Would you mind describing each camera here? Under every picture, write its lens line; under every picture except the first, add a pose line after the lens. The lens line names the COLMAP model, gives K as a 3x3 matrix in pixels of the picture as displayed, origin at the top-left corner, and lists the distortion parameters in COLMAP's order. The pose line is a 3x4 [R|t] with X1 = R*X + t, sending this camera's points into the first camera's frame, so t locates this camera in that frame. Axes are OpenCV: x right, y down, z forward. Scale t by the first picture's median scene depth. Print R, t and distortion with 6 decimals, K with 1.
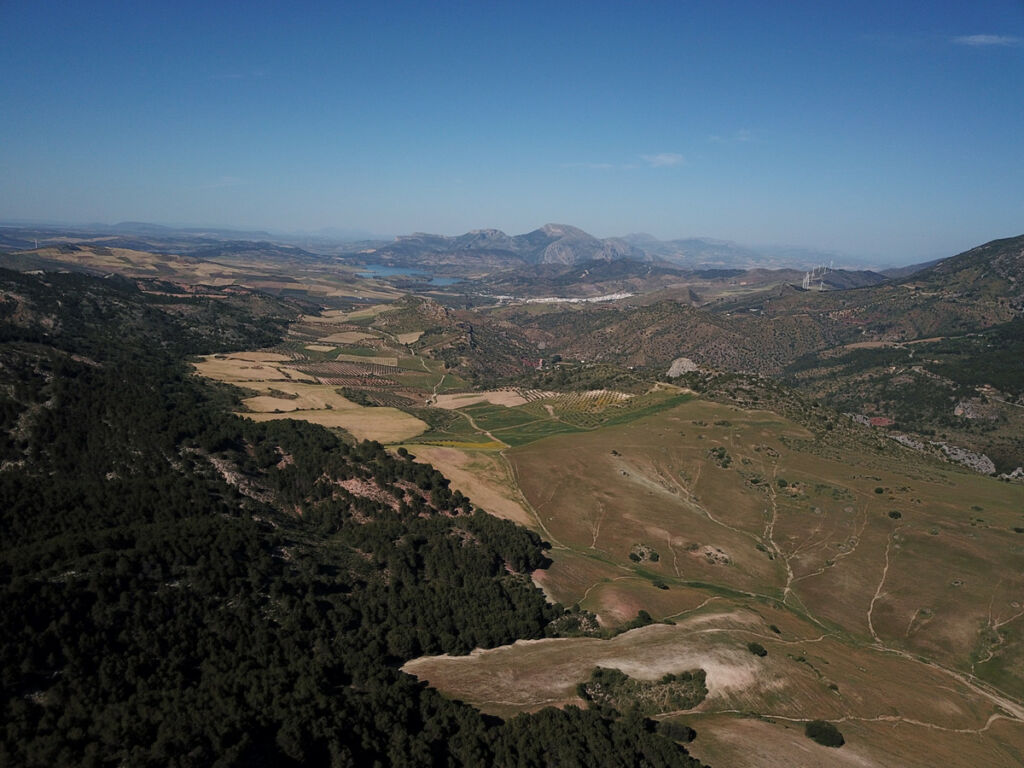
lens RADIAL K [[778.7, 0, 512.5], [0, 778.7, 387.6], [0, 0, 1]] dist [0.009460, -0.003349]
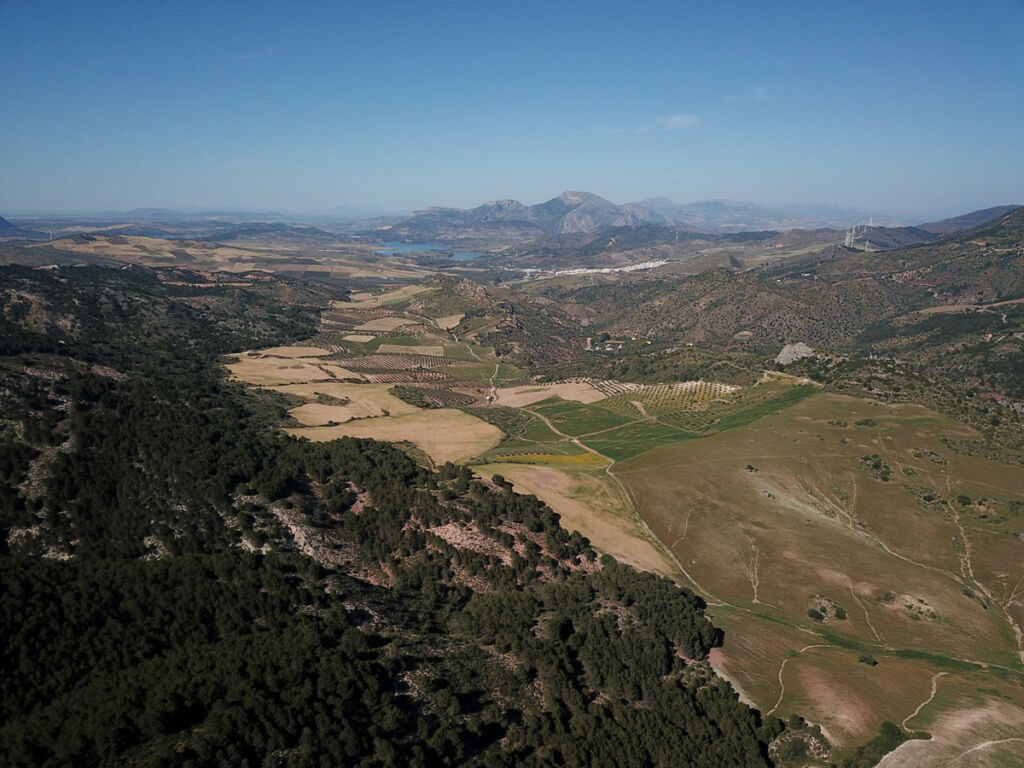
lens RADIAL K [[778.7, 0, 513.0], [0, 778.7, 384.5], [0, 0, 1]] dist [0.009460, -0.003349]
pose [[0.999041, -0.037314, -0.022915, -0.070721], [0.038042, 0.998757, 0.032212, -0.029311], [0.021684, -0.033053, 0.999218, 0.129157]]
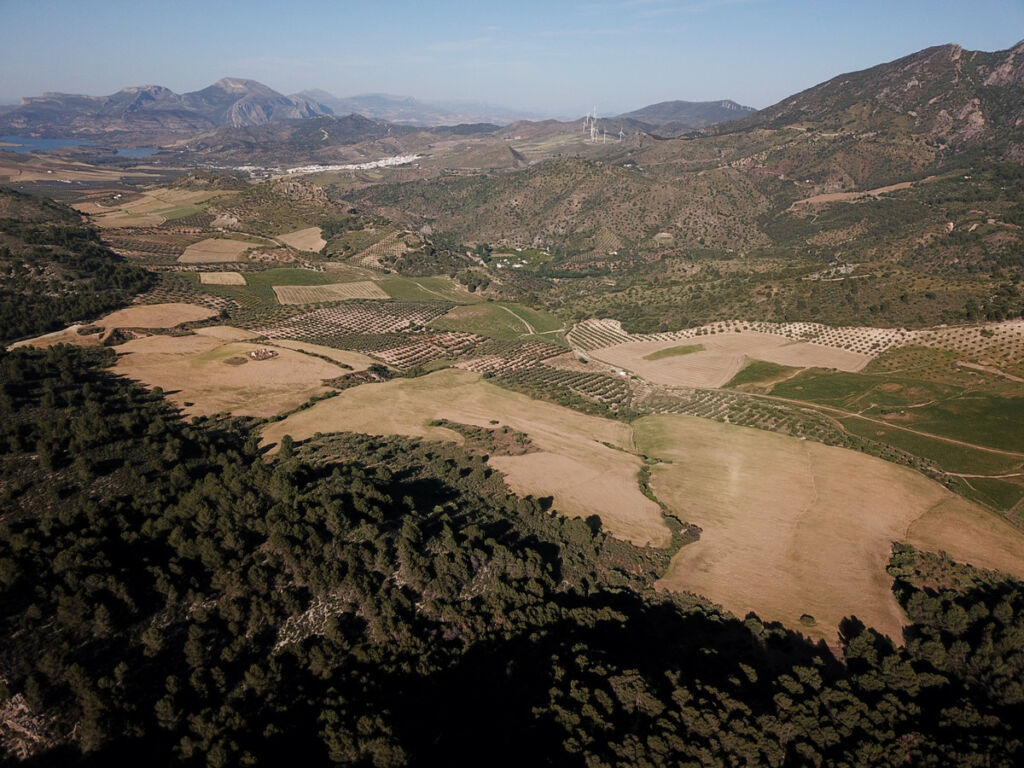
lens RADIAL K [[778.7, 0, 504.3], [0, 778.7, 382.8], [0, 0, 1]] dist [0.009460, -0.003349]
pose [[0.915762, -0.161063, 0.368020, -0.435944], [0.099407, 0.978471, 0.180867, -0.090846], [-0.389228, -0.129047, 0.912057, 0.645518]]
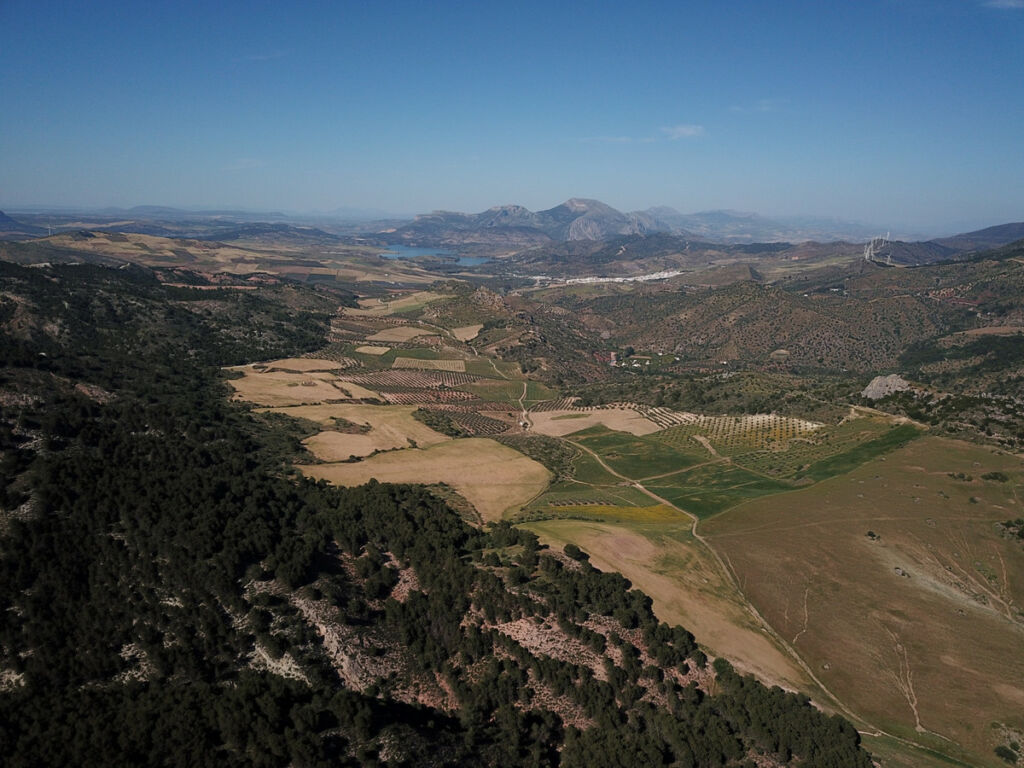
lens RADIAL K [[778.7, 0, 514.0], [0, 778.7, 381.8], [0, 0, 1]] dist [0.009460, -0.003349]
pose [[0.999693, -0.015881, -0.019030, -0.119376], [0.016297, 0.999627, 0.021919, -0.050046], [0.018675, -0.022222, 0.999579, 0.238277]]
